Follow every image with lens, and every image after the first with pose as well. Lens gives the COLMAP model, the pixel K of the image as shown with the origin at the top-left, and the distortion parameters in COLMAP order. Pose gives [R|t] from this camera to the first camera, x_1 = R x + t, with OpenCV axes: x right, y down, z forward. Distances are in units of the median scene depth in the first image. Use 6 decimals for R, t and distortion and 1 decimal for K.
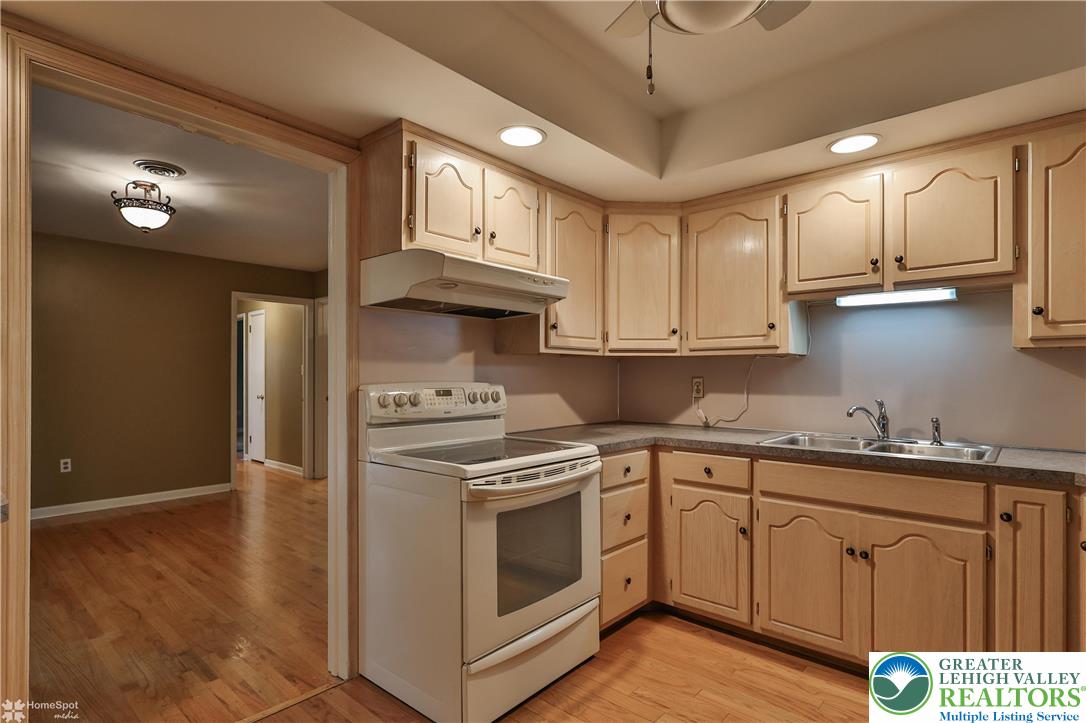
lens RADIAL K [[542.0, 0, 535.5], [0, 542.0, 374.3], [0, 0, 1]] dist [0.002093, -0.001119]
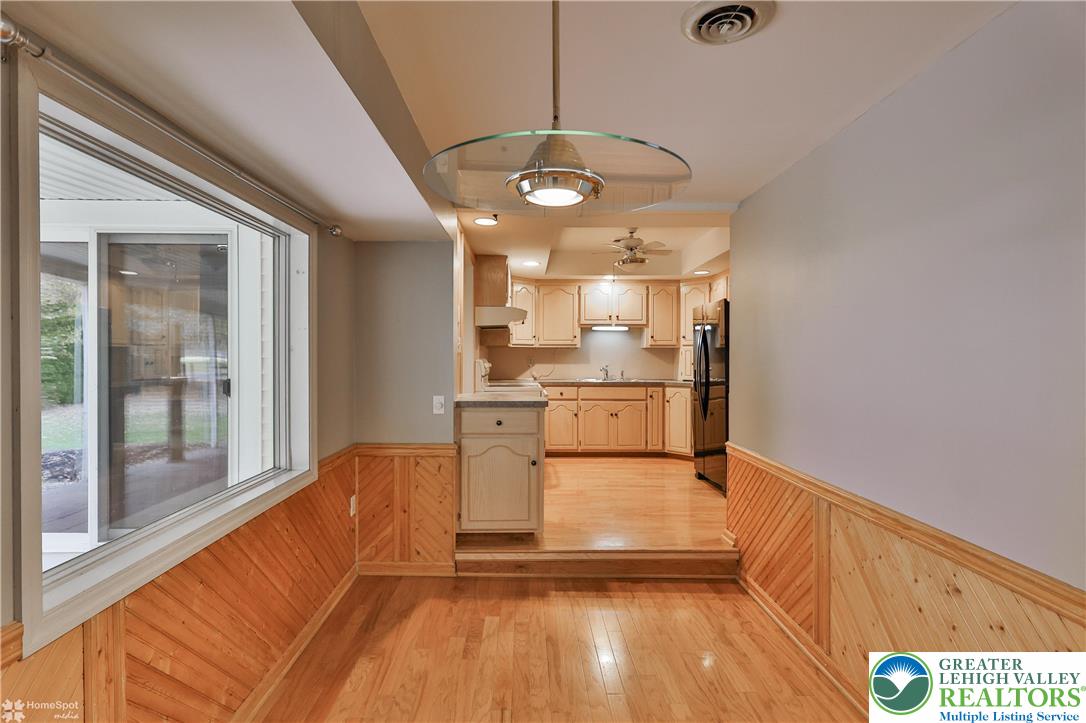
lens RADIAL K [[542.0, 0, 534.4], [0, 542.0, 357.2], [0, 0, 1]] dist [0.002093, -0.001119]
pose [[0.742124, 0.003592, 0.670253, -1.567990], [-0.001363, 0.999992, -0.003850, 0.019139], [-0.670262, 0.001944, 0.742122, -0.842862]]
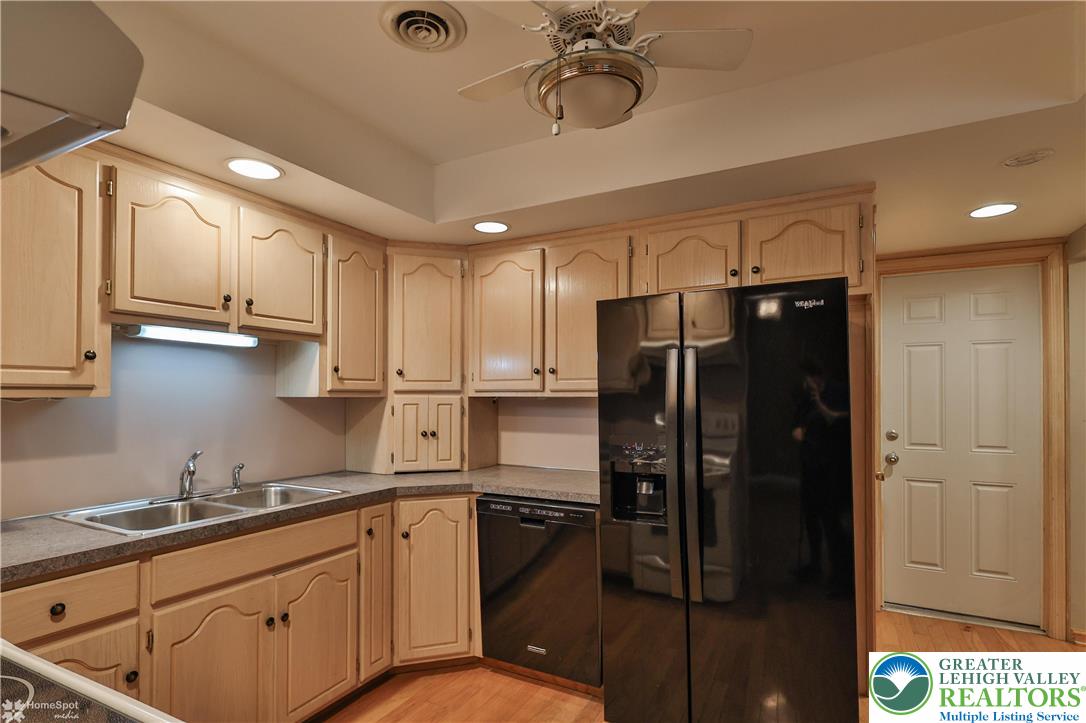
lens RADIAL K [[542.0, 0, 558.6], [0, 542.0, 388.3], [0, 0, 1]] dist [0.002093, -0.001119]
pose [[-0.254243, 0.014325, 0.967034, -0.379750], [0.000239, 0.999891, -0.014749, -0.044264], [-0.967140, -0.003518, -0.254219, 0.689307]]
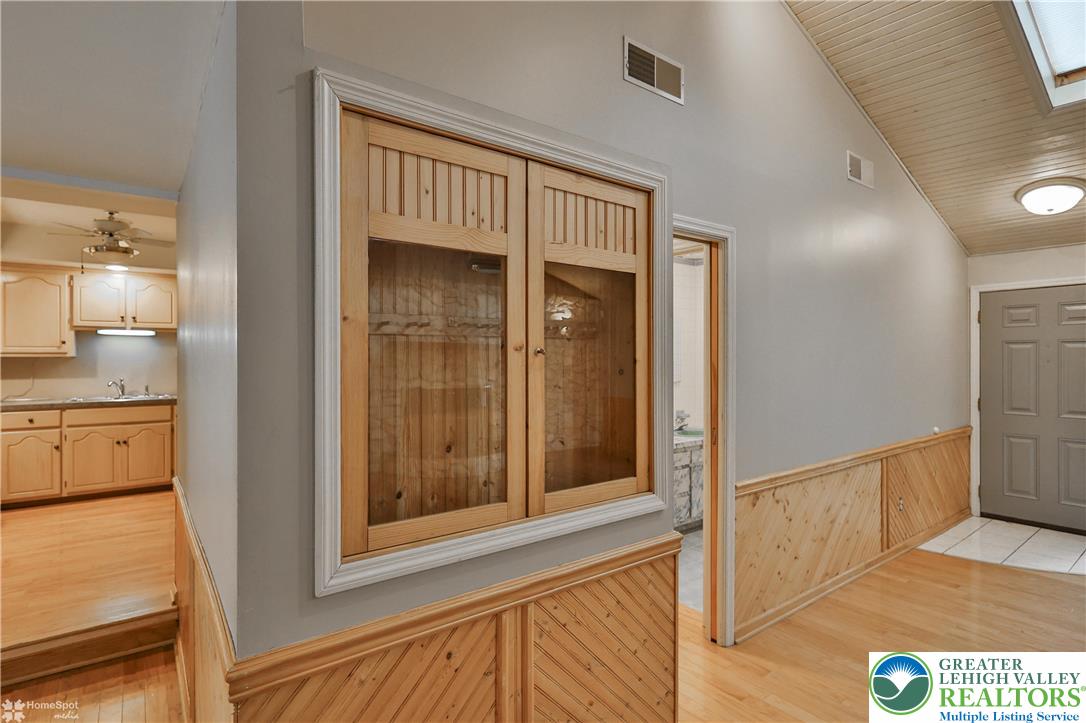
lens RADIAL K [[542.0, 0, 547.2], [0, 542.0, 354.1], [0, 0, 1]] dist [0.002093, -0.001119]
pose [[0.190673, 0.008706, 0.981615, -1.243929], [0.009124, 0.999902, -0.010640, -0.013233], [-0.981611, 0.010985, 0.190575, -1.157022]]
